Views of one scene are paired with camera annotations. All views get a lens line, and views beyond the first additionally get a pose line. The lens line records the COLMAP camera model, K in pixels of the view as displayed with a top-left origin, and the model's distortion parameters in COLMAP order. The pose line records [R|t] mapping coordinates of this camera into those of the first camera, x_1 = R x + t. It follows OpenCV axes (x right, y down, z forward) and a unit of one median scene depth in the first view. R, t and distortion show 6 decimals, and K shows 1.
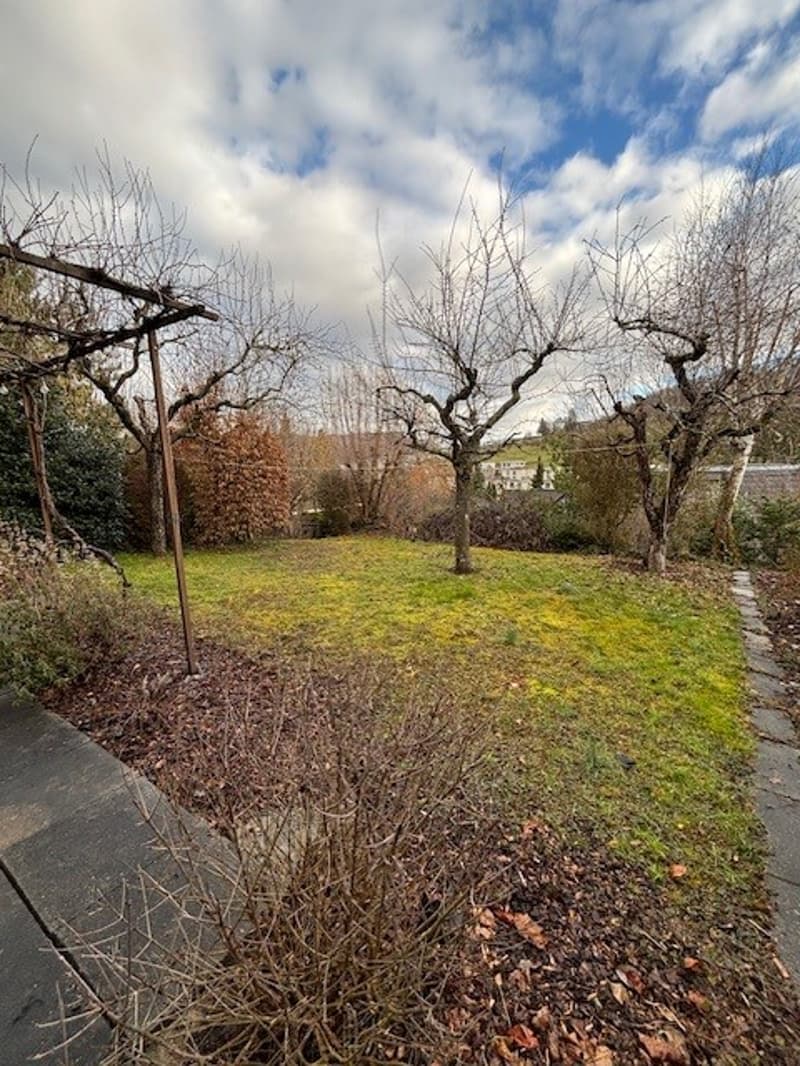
lens RADIAL K [[428.4, 0, 404.2], [0, 428.4, 535.6], [0, 0, 1]] dist [0.001736, -0.003762]
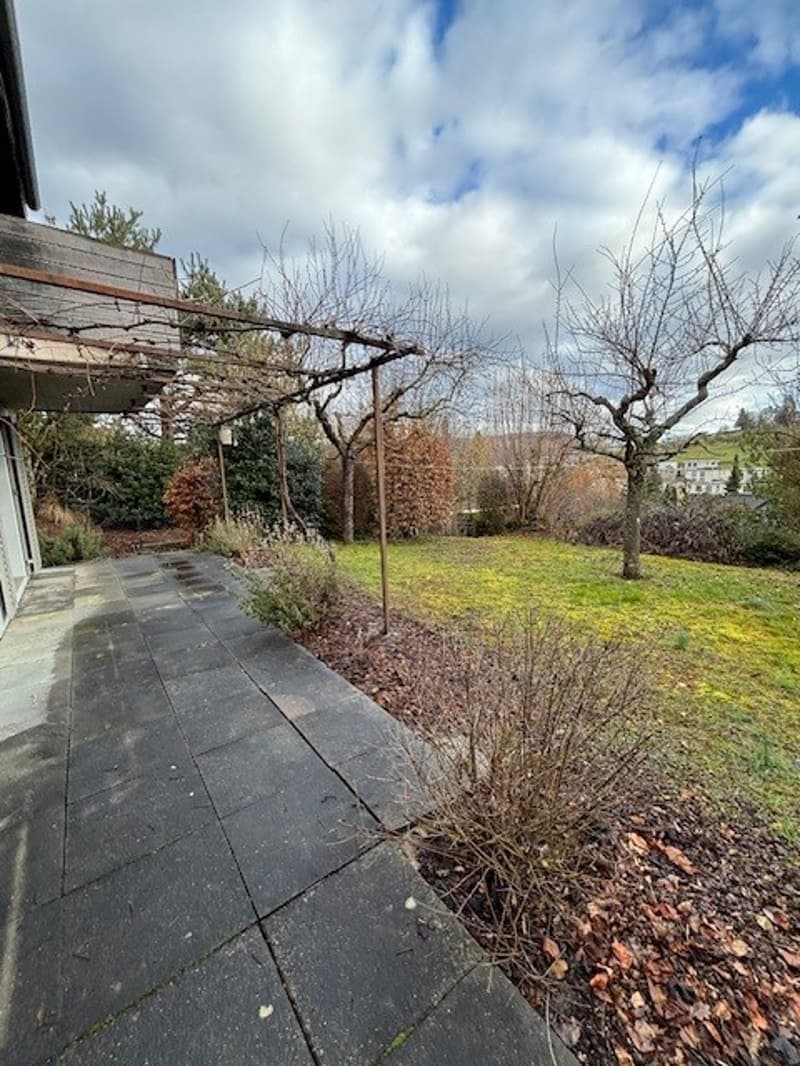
lens RADIAL K [[428.4, 0, 404.2], [0, 428.4, 535.6], [0, 0, 1]] dist [0.001736, -0.003762]
pose [[0.938765, 0.049170, -0.341032, -0.023388], [-0.050467, 0.998713, 0.005071, 0.017771], [0.340842, 0.012450, 0.940038, -0.138510]]
